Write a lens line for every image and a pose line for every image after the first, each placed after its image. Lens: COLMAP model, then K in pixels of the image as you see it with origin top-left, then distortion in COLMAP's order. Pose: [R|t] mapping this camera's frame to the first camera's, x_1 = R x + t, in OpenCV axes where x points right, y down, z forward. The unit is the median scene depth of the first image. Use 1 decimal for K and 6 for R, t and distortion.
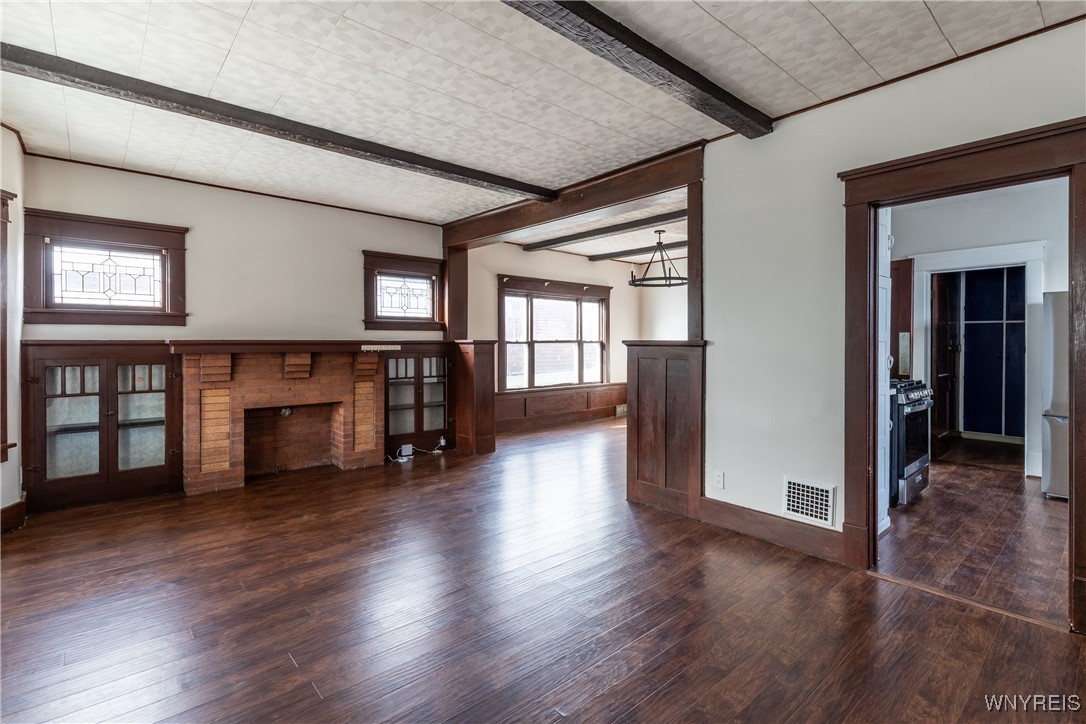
lens RADIAL K [[505.1, 0, 547.4], [0, 505.1, 344.3], [0, 0, 1]] dist [0.002025, -0.000348]
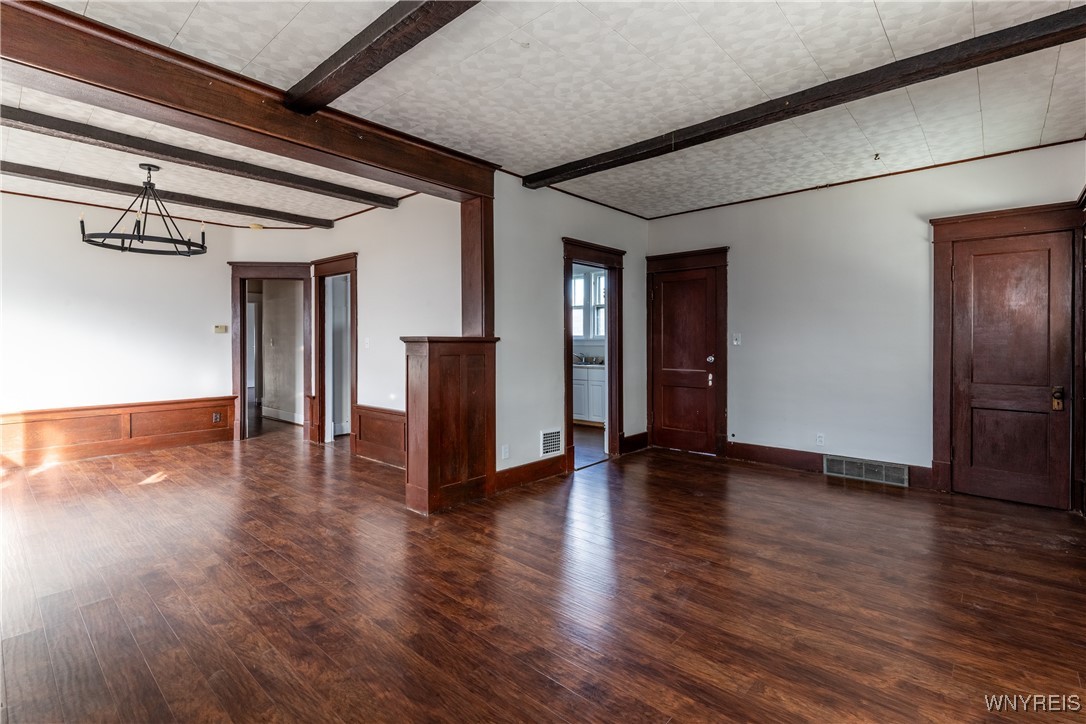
lens RADIAL K [[505.1, 0, 558.0], [0, 505.1, 337.0], [0, 0, 1]] dist [0.002025, -0.000348]
pose [[-0.120471, -0.001328, 0.992716, -0.638520], [0.000669, 0.999999, 0.001419, -0.007737], [-0.992717, 0.000835, -0.120470, 0.741374]]
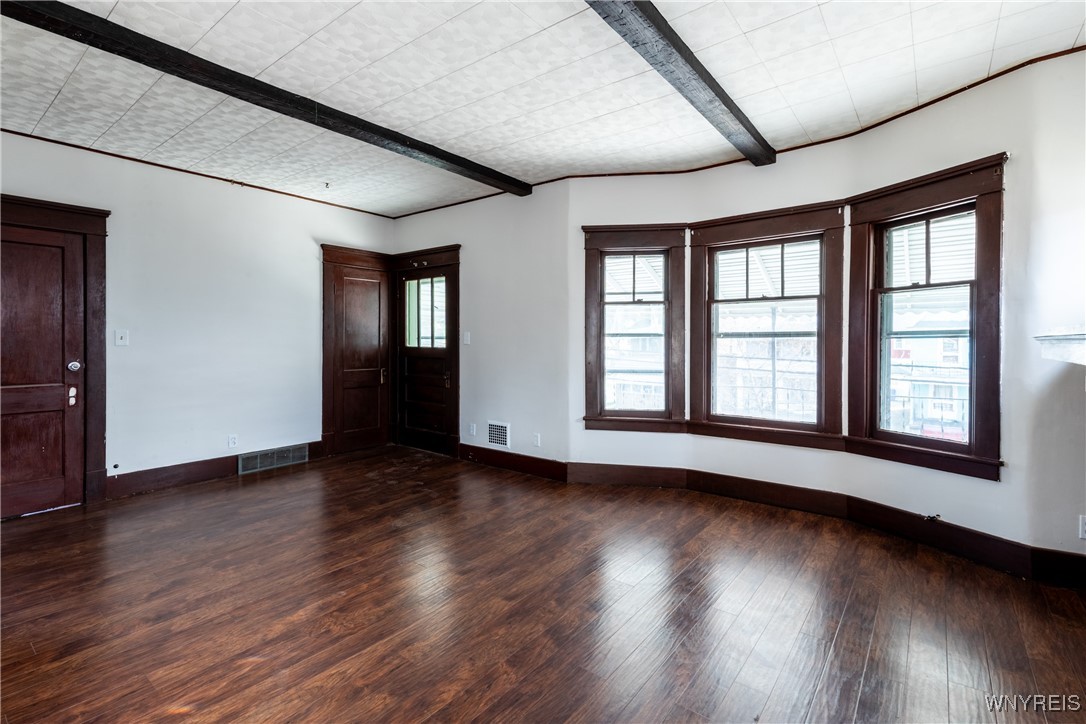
lens RADIAL K [[505.1, 0, 529.0], [0, 505.1, 341.8], [0, 0, 1]] dist [0.002025, -0.000348]
pose [[-0.988085, -0.001444, -0.153905, -0.125190], [-0.002482, 0.999975, 0.006553, -0.000584], [0.153892, 0.006857, -0.988064, 1.140087]]
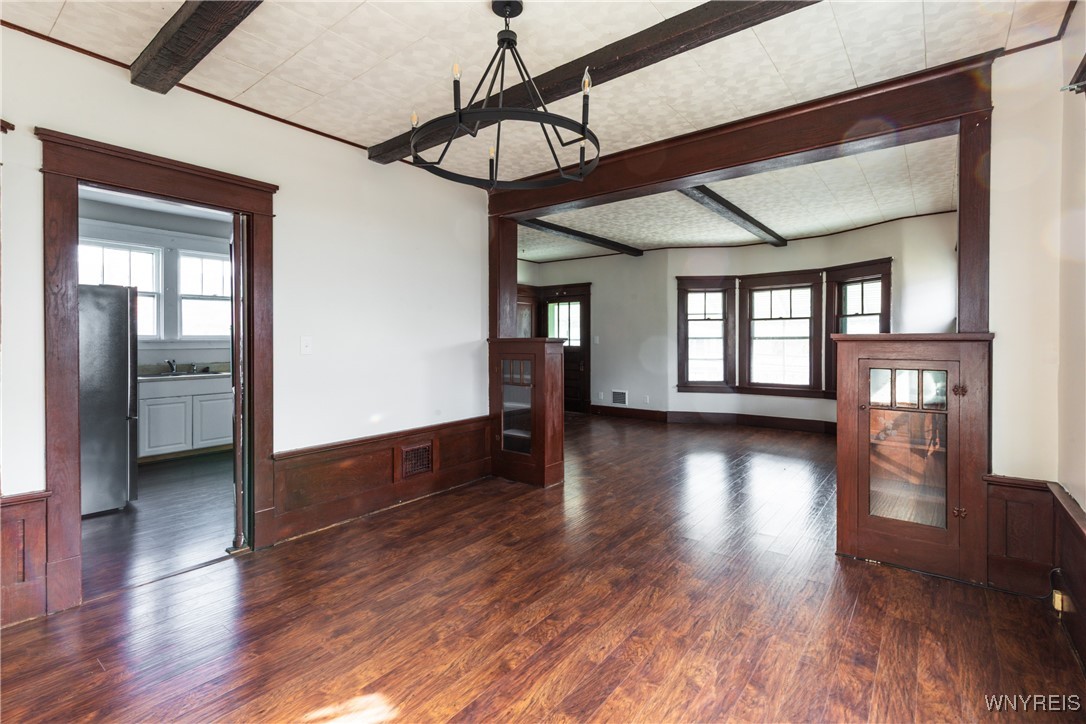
lens RADIAL K [[505.1, 0, 530.8], [0, 505.1, 340.9], [0, 0, 1]] dist [0.002025, -0.000348]
pose [[-0.988026, -0.002430, -0.154267, 0.330688], [-0.002783, 0.999994, 0.002070, -0.000528], [0.154261, 0.002475, -0.988027, 1.749752]]
